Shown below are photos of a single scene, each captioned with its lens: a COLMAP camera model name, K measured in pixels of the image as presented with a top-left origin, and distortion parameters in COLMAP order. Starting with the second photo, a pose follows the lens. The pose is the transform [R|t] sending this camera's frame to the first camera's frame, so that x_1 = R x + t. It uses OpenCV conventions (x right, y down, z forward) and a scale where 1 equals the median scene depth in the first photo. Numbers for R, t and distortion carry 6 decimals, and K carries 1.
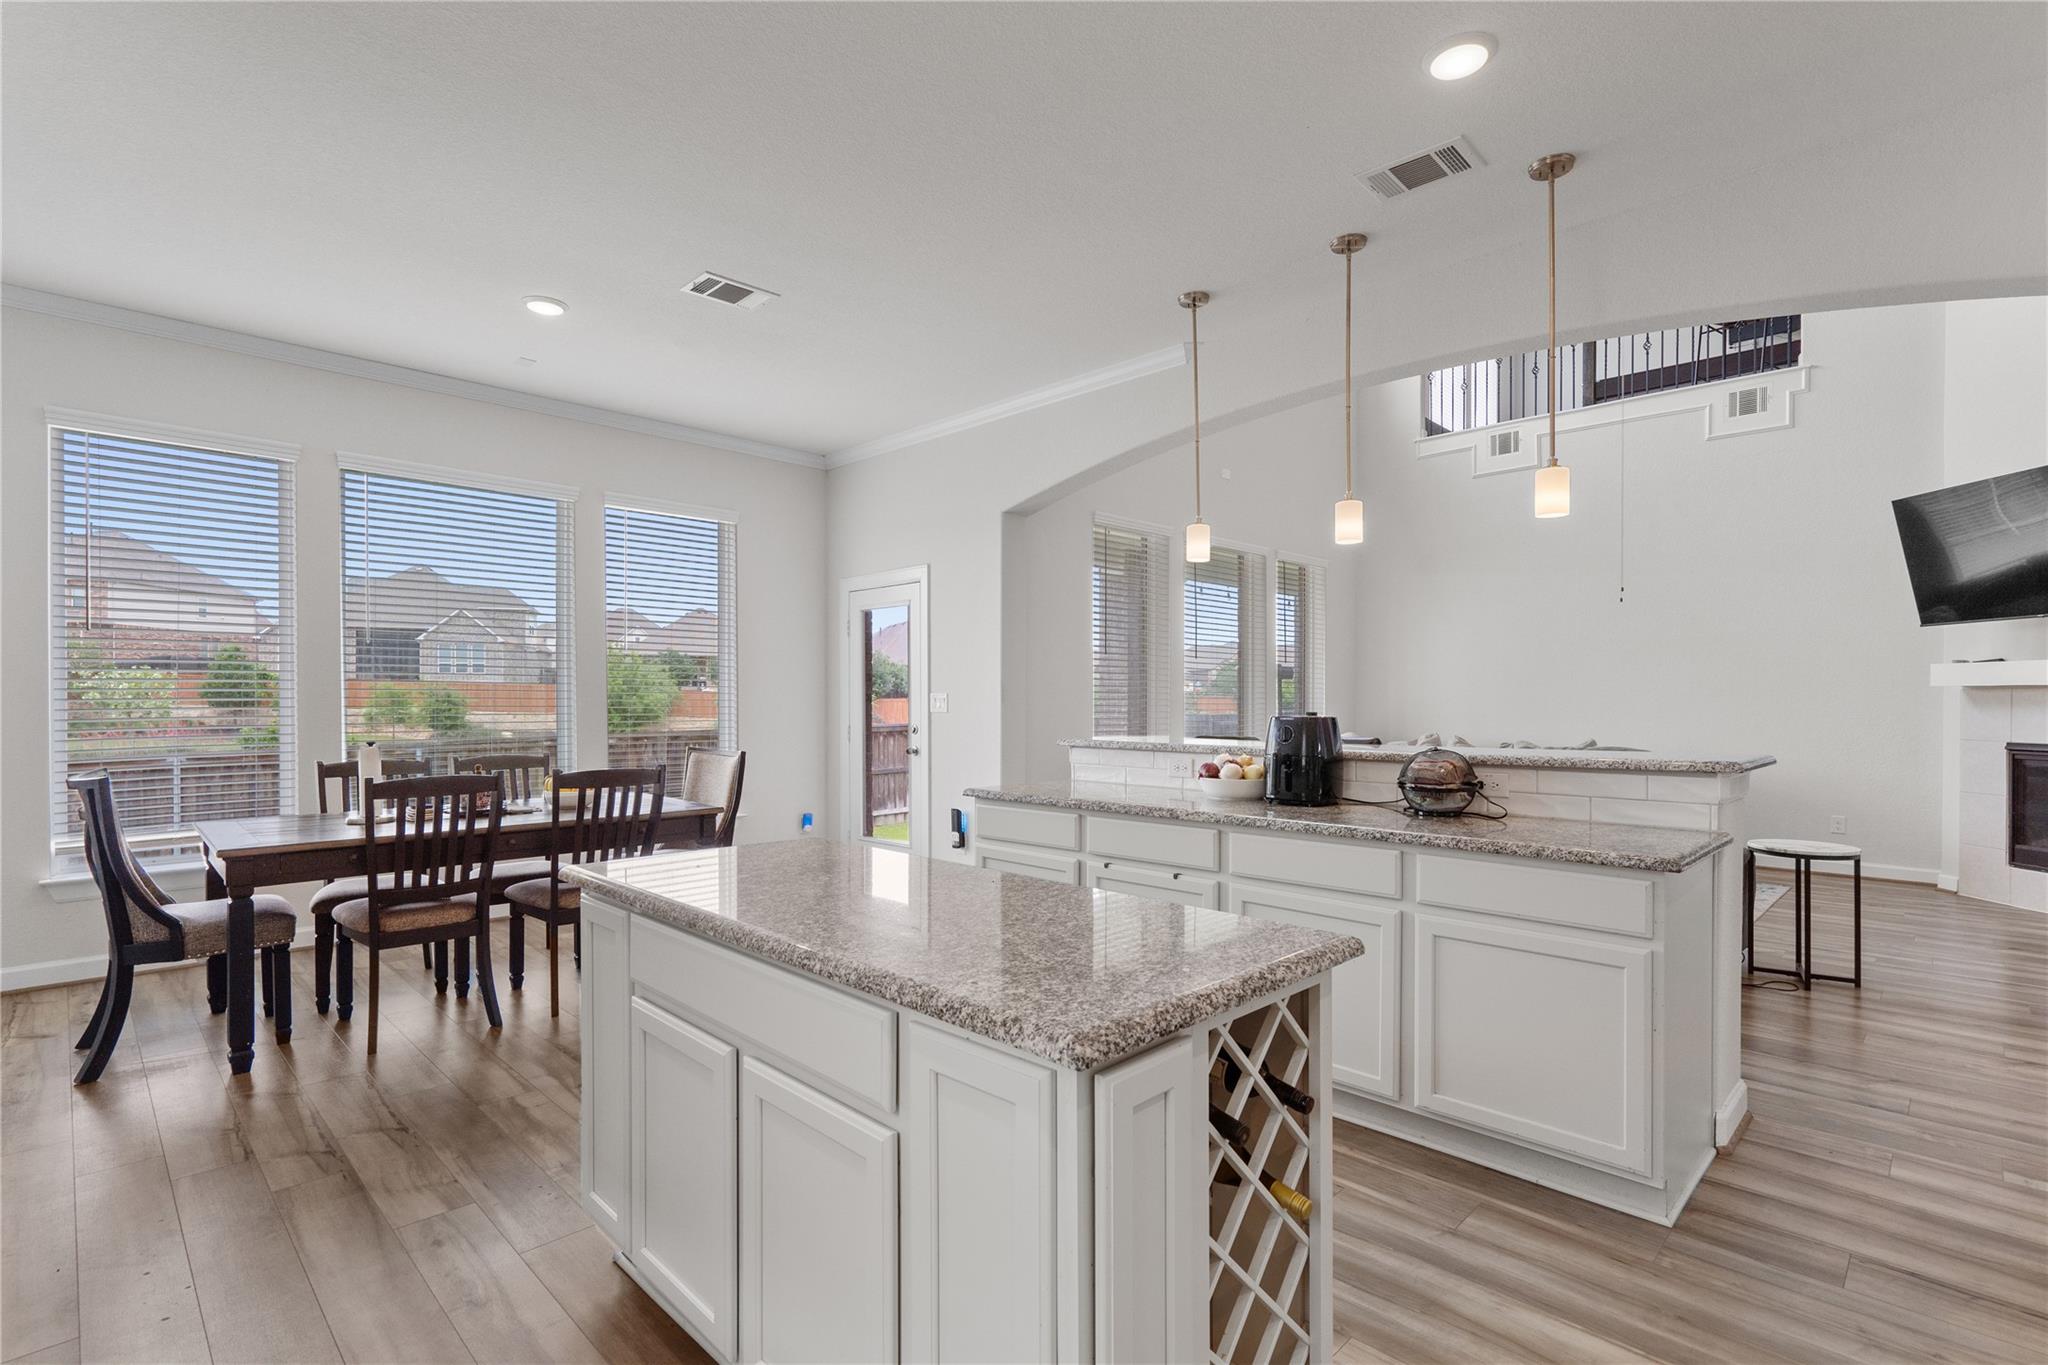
lens RADIAL K [[942.5, 0, 1063.0], [0, 942.5, 705.6], [0, 0, 1]] dist [-0.001362, -0.000607]
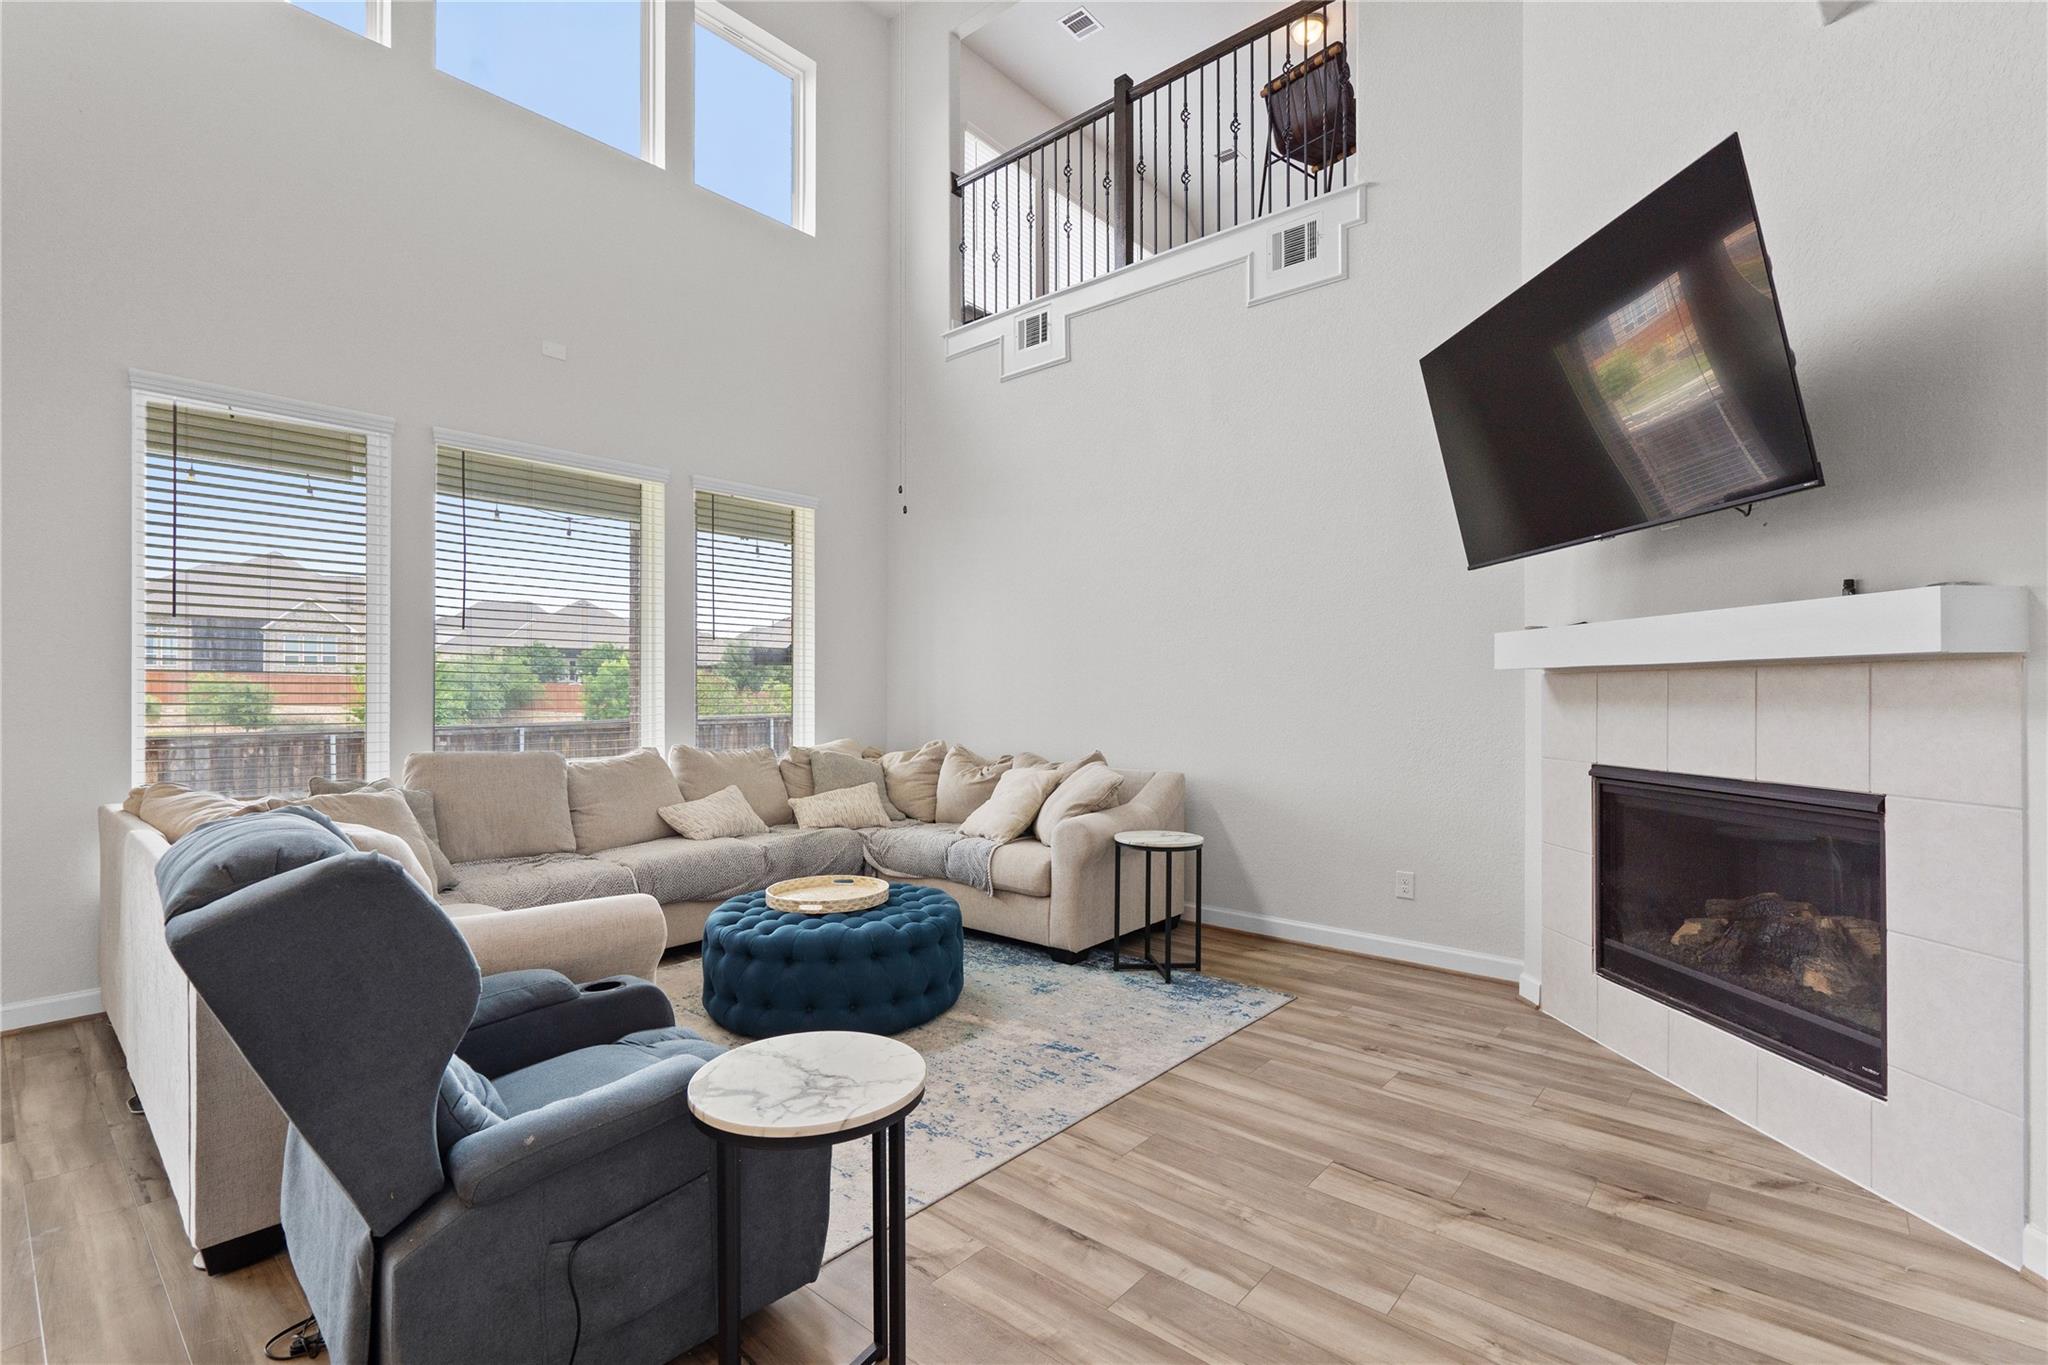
lens RADIAL K [[942.5, 0, 1019.1], [0, 942.5, 686.4], [0, 0, 1]] dist [-0.001362, -0.000607]
pose [[0.998712, 0.003565, 0.050609, 0.513491], [-0.002771, 0.999872, -0.015752, 0.000988], [-0.050659, 0.015591, 0.998594, 0.356850]]
